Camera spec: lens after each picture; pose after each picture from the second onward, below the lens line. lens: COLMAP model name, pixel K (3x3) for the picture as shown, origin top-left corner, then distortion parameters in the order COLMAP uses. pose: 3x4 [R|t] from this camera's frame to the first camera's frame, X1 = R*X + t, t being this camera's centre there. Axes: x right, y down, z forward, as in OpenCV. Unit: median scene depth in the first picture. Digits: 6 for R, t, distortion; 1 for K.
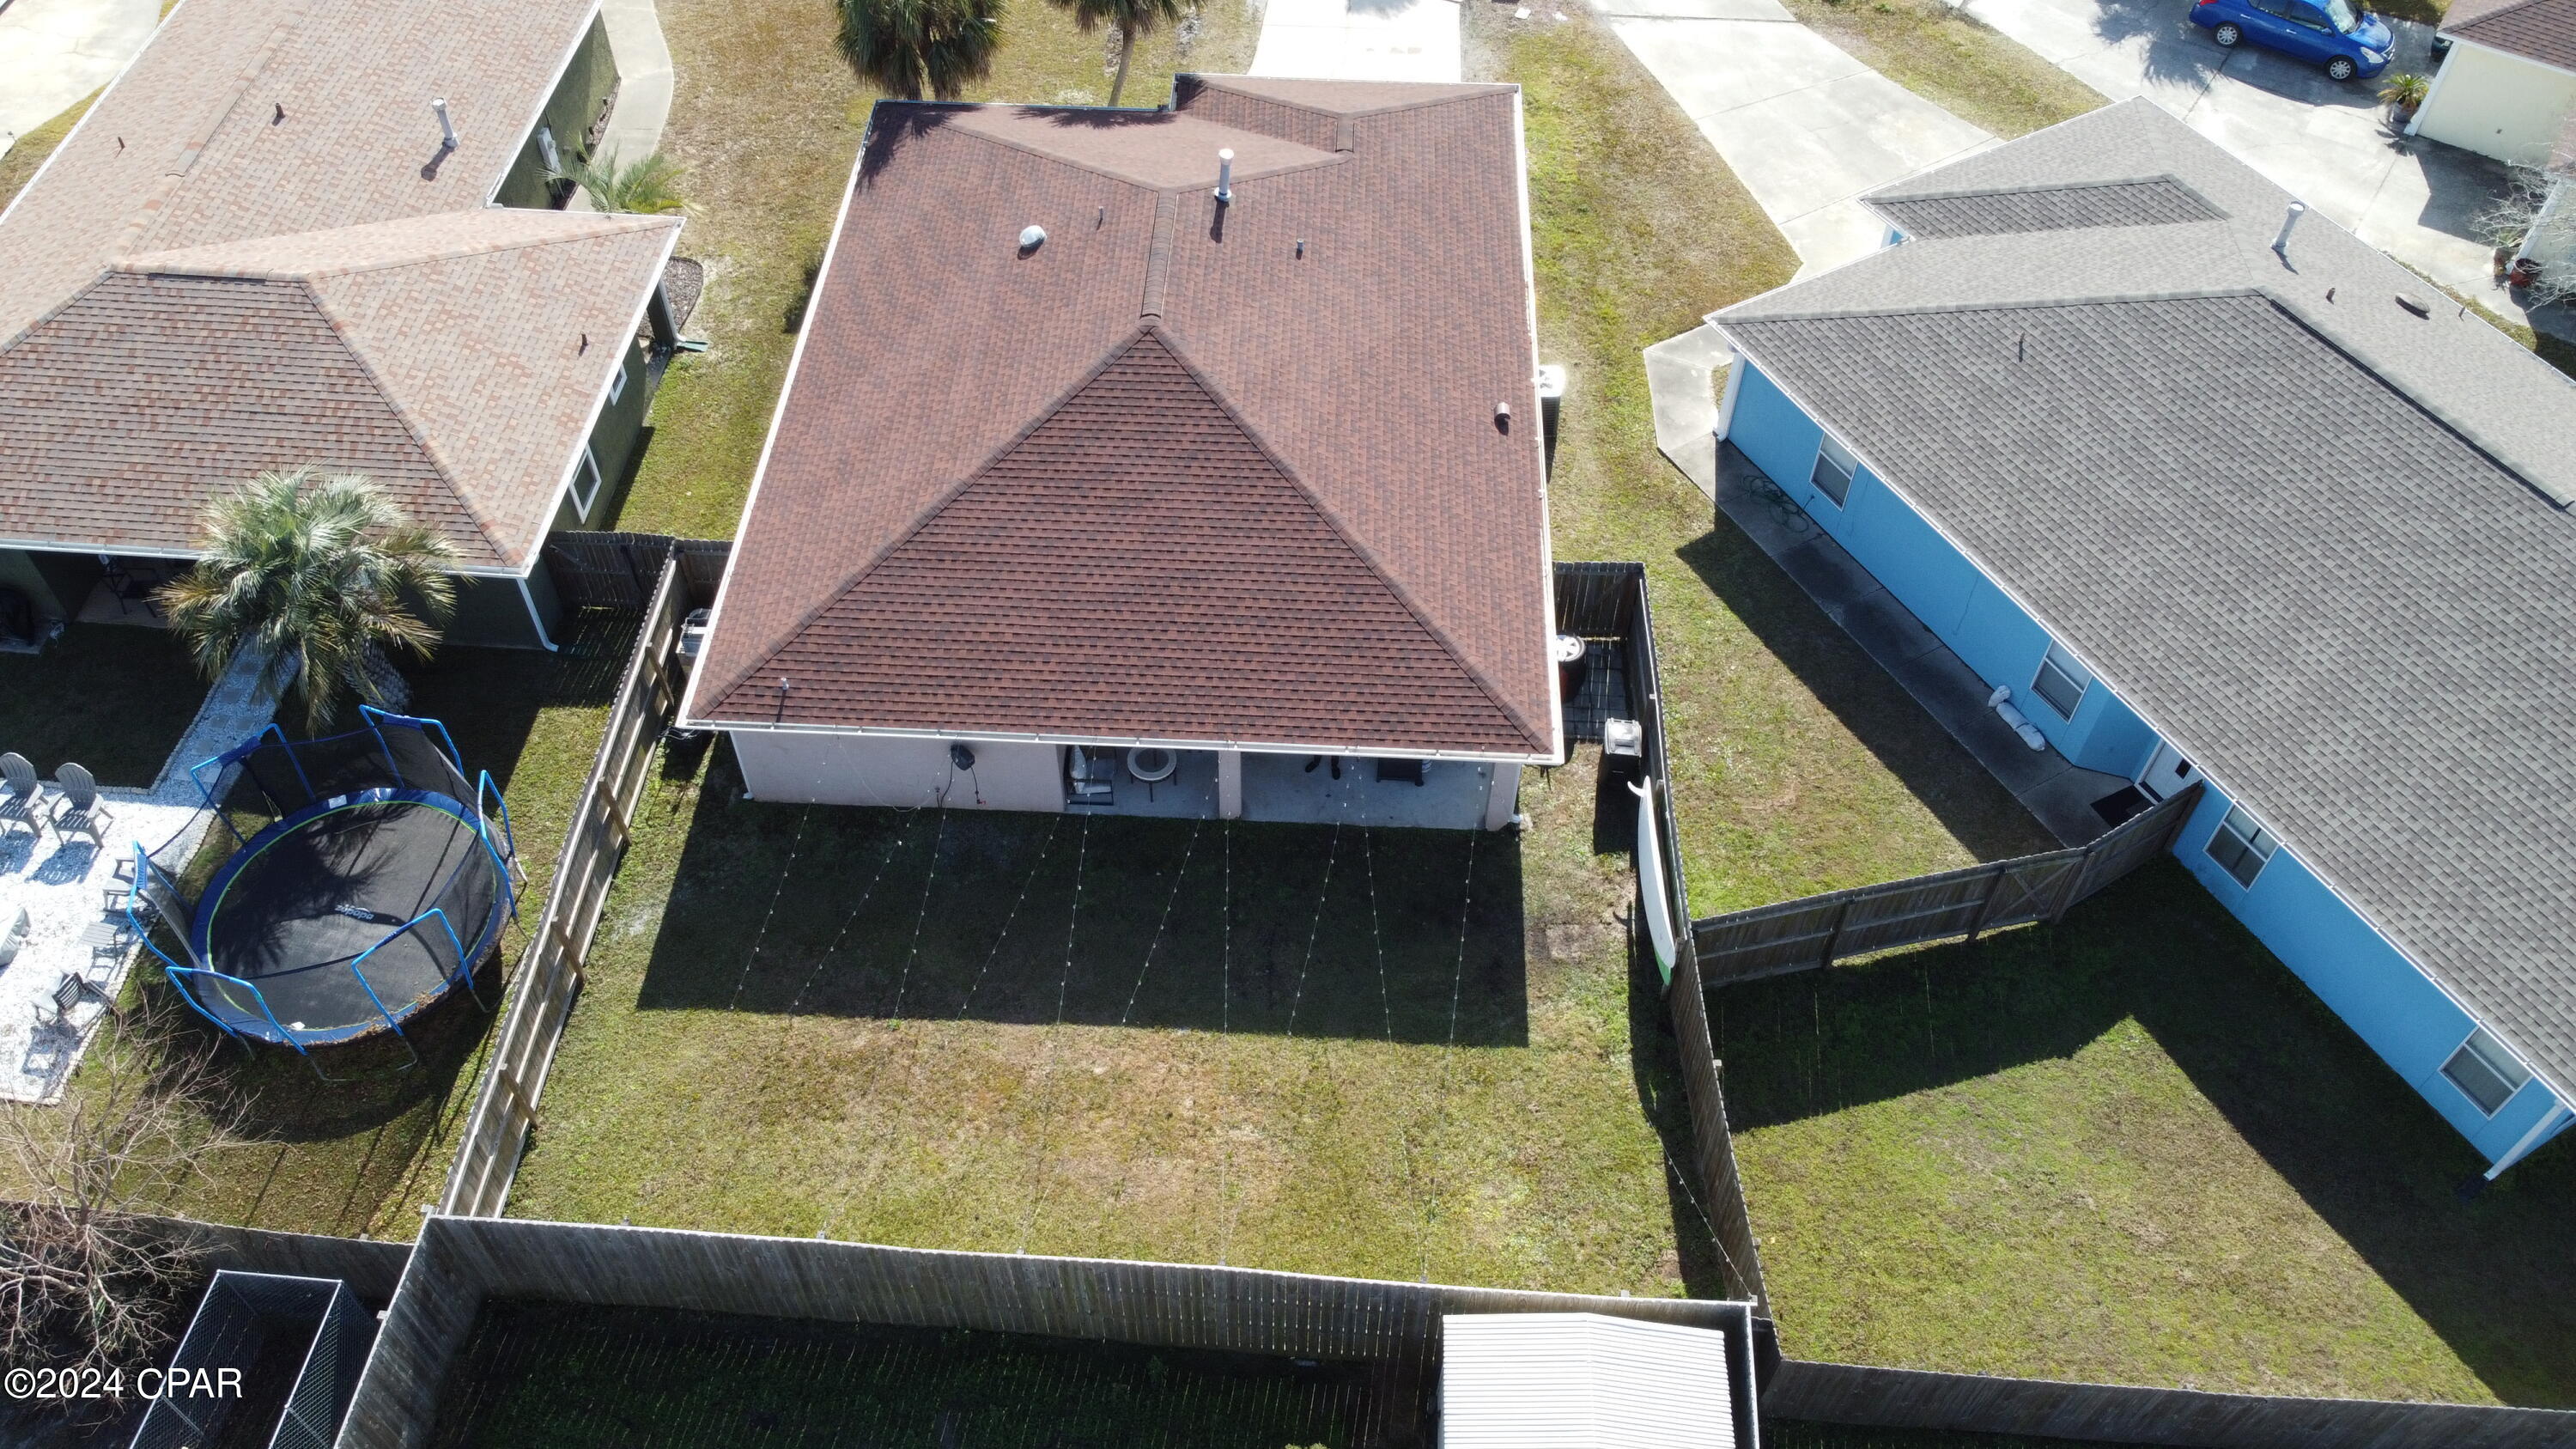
lens RADIAL K [[1954.1, 0, 1288.0], [0, 1954.1, 724.5], [0, 0, 1]] dist [0.002378, -0.008685]
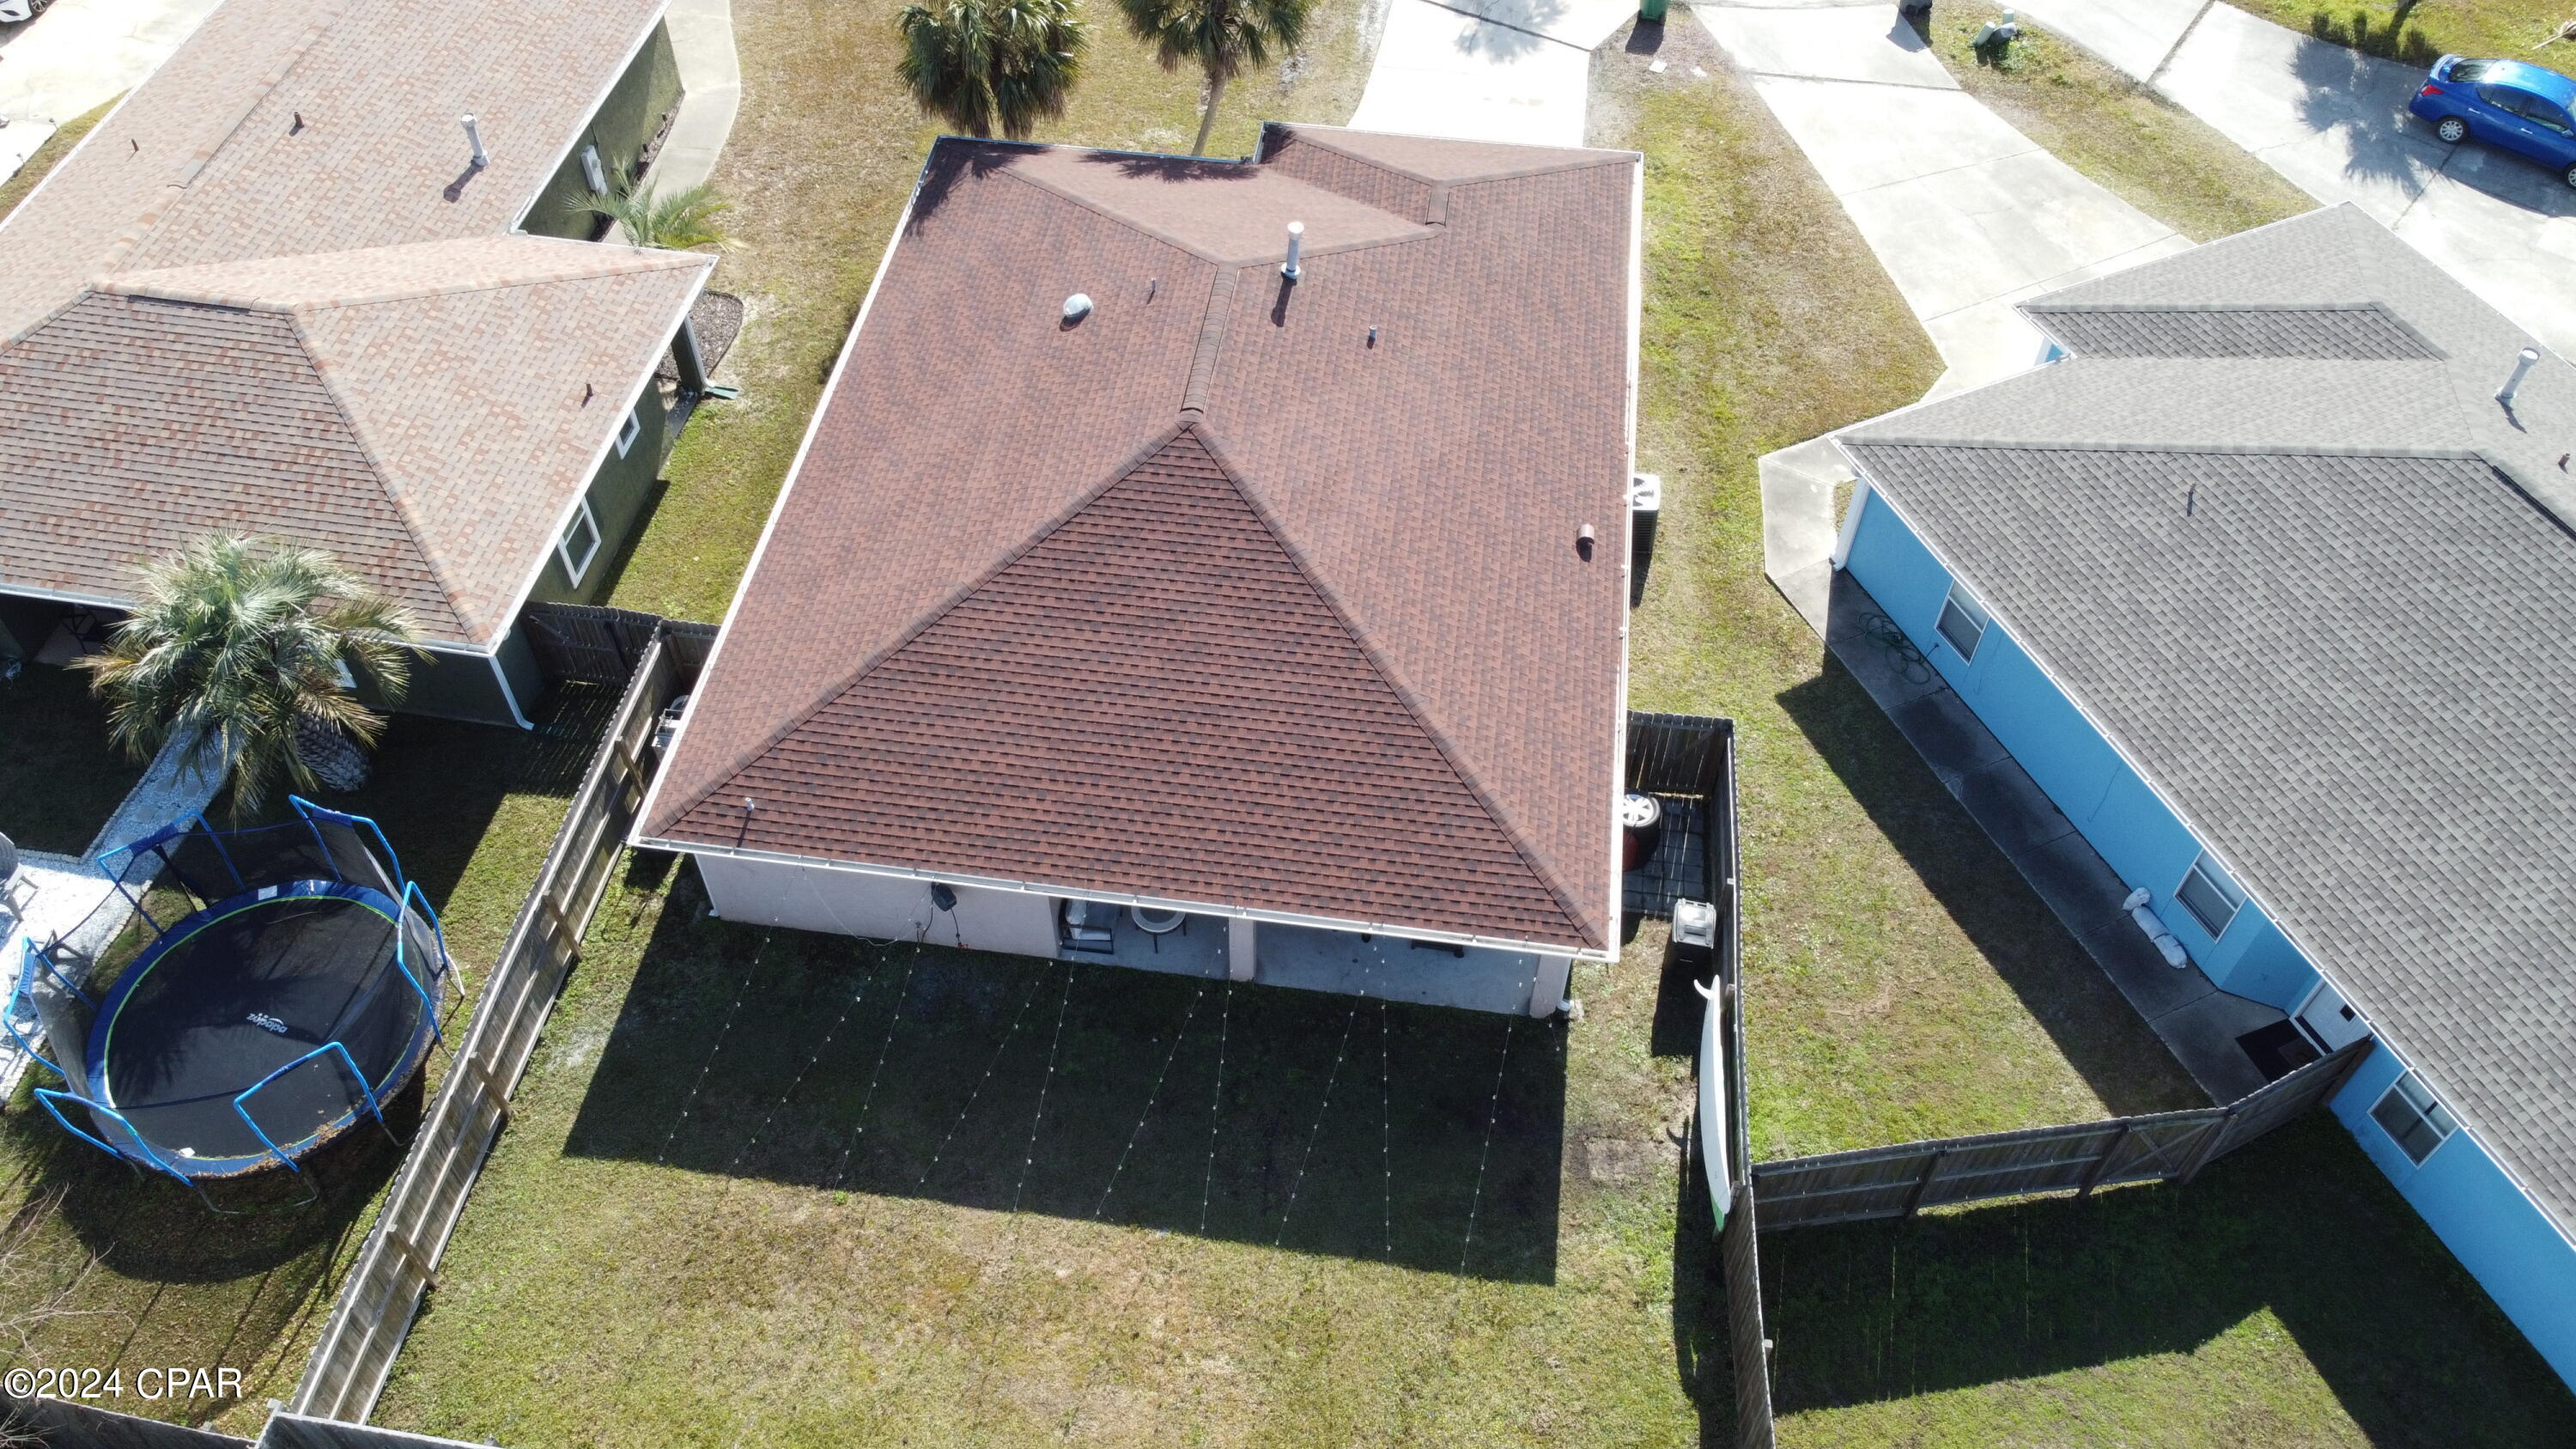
lens RADIAL K [[1954.1, 0, 1288.0], [0, 1954.1, 724.5], [0, 0, 1]] dist [0.002378, -0.008685]
pose [[0.995696, 0.068762, -0.062146, 0.040662], [-0.068647, 0.997633, 0.003986, -0.076889], [0.062273, 0.000297, 0.998059, 0.120637]]
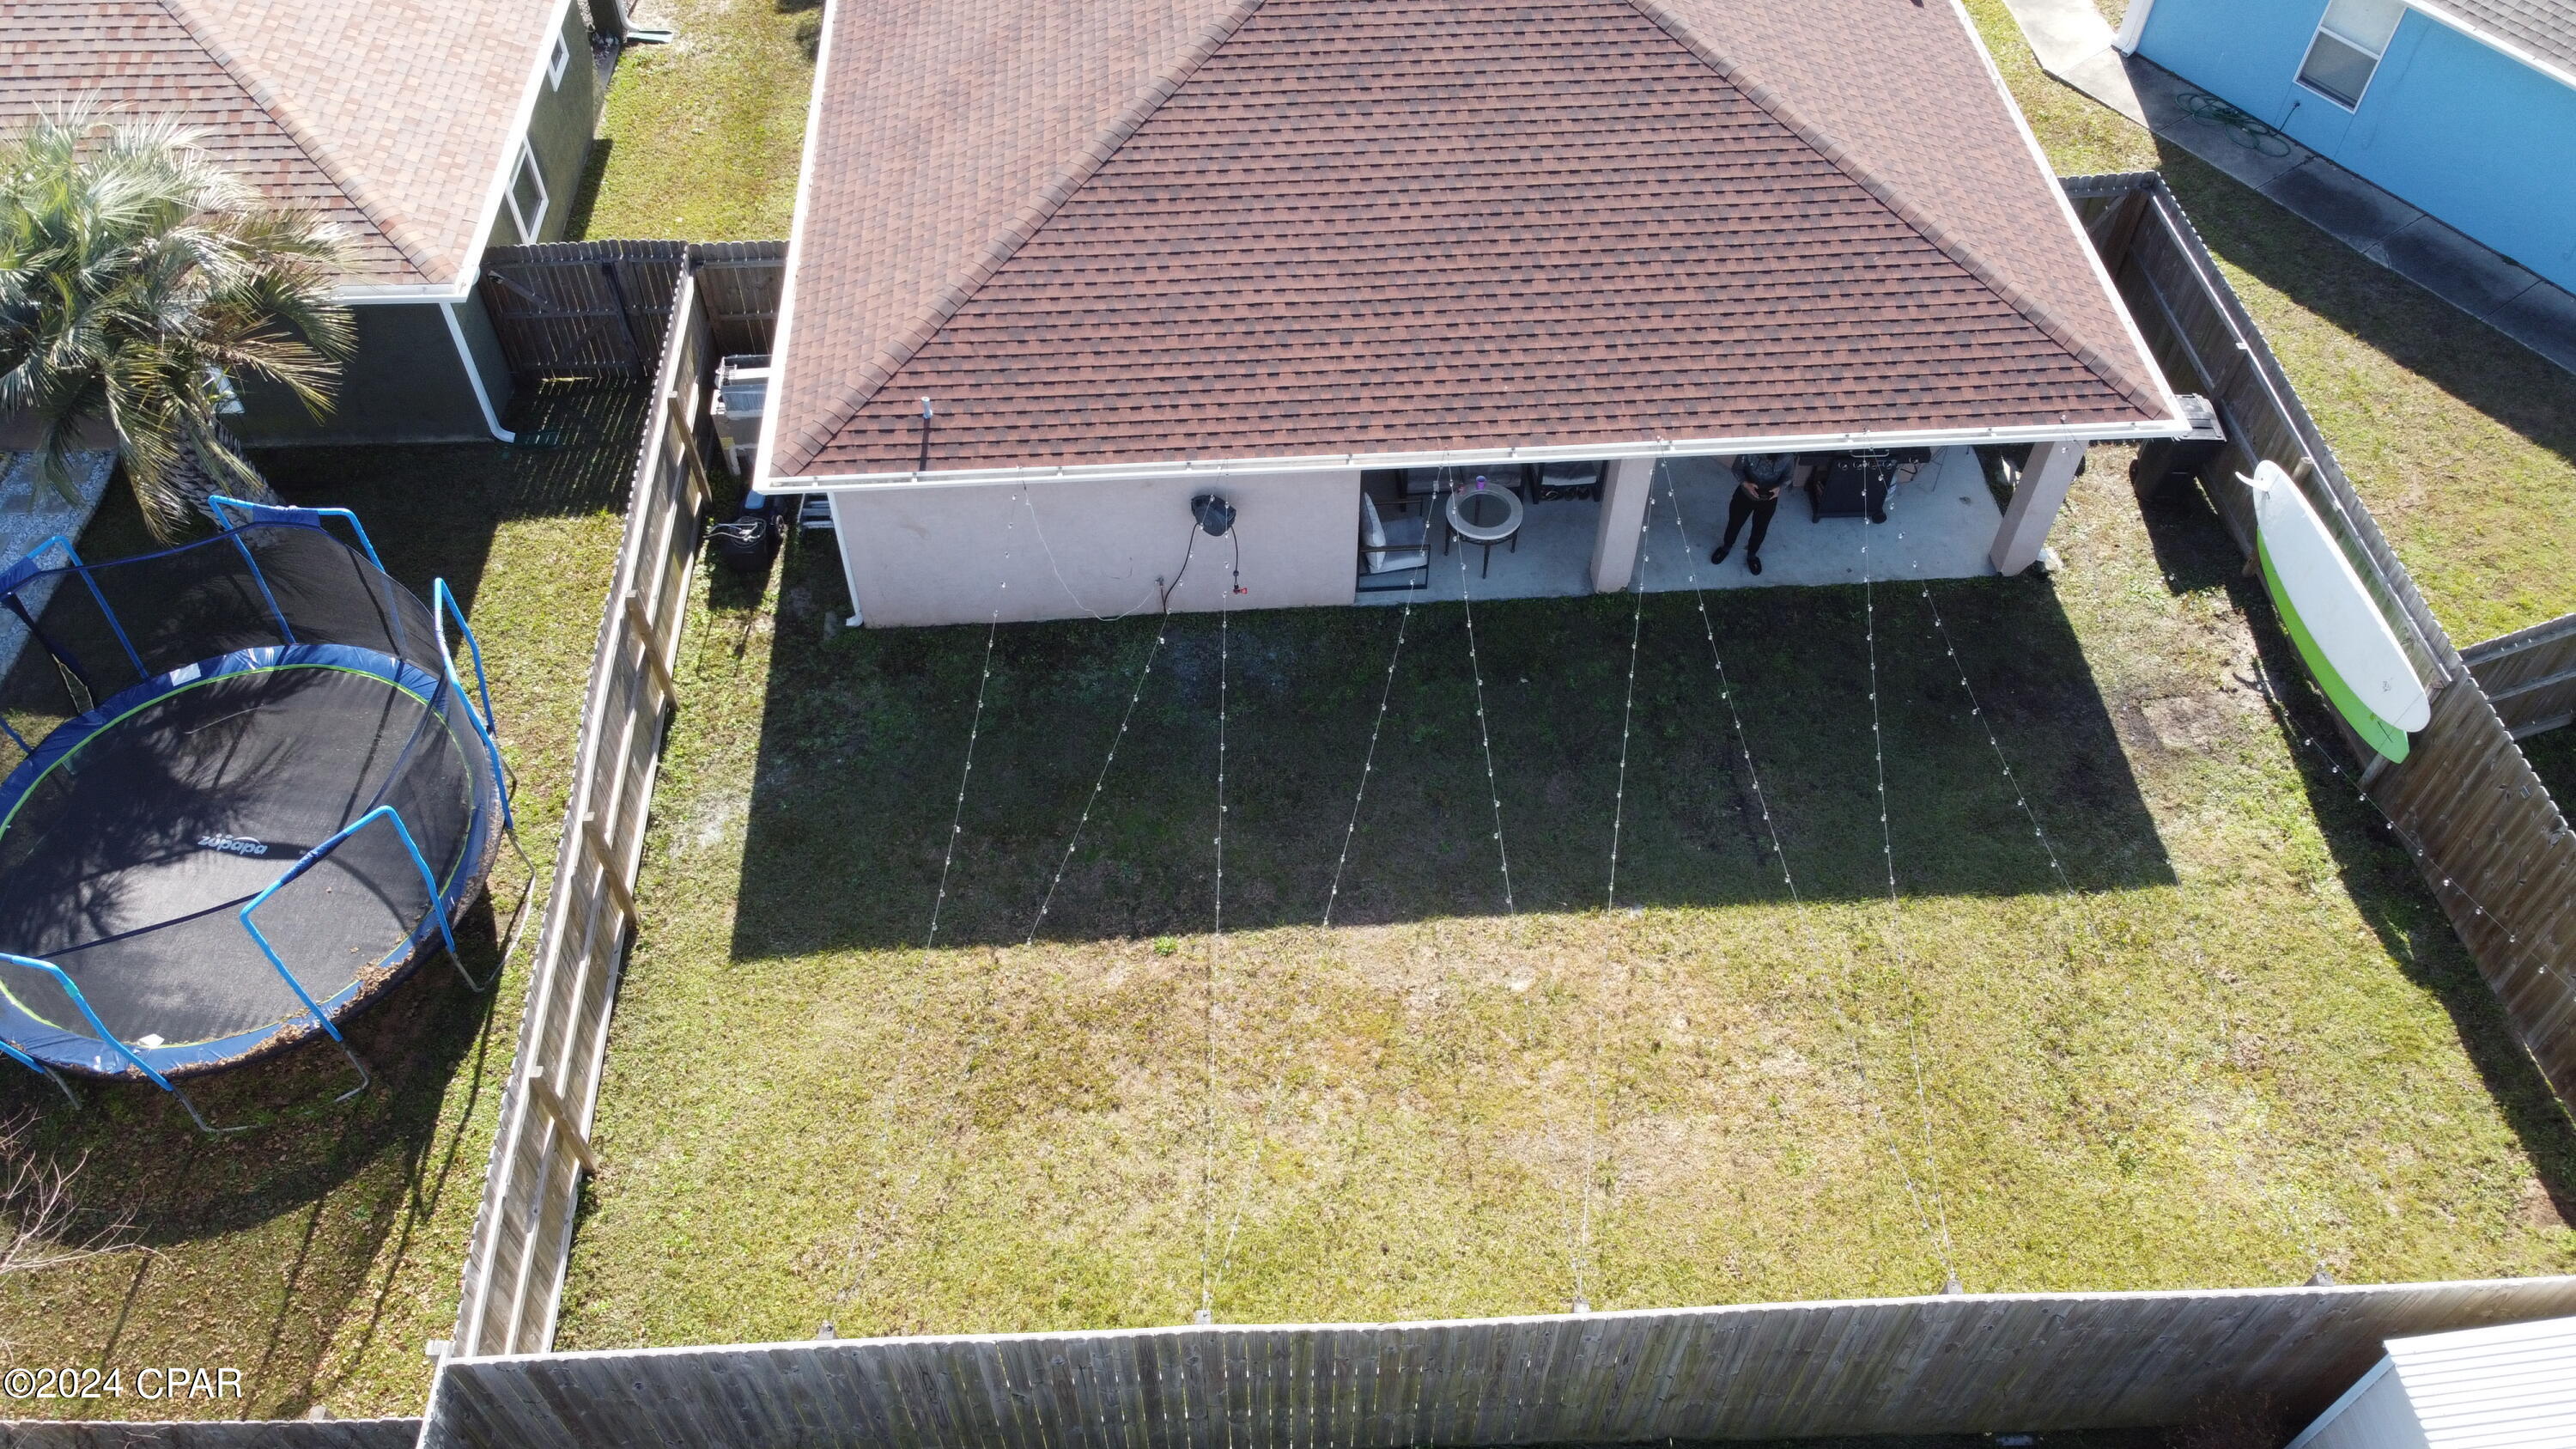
lens RADIAL K [[1943.4, 0, 1288.0], [0, 1943.4, 724.5], [0, 0, 1]] dist [0.001590, -0.002545]
pose [[0.993862, -0.087964, 0.067084, -0.193114], [0.087108, 0.996077, 0.015587, 0.076846], [-0.068192, -0.009648, 0.997626, 0.384731]]
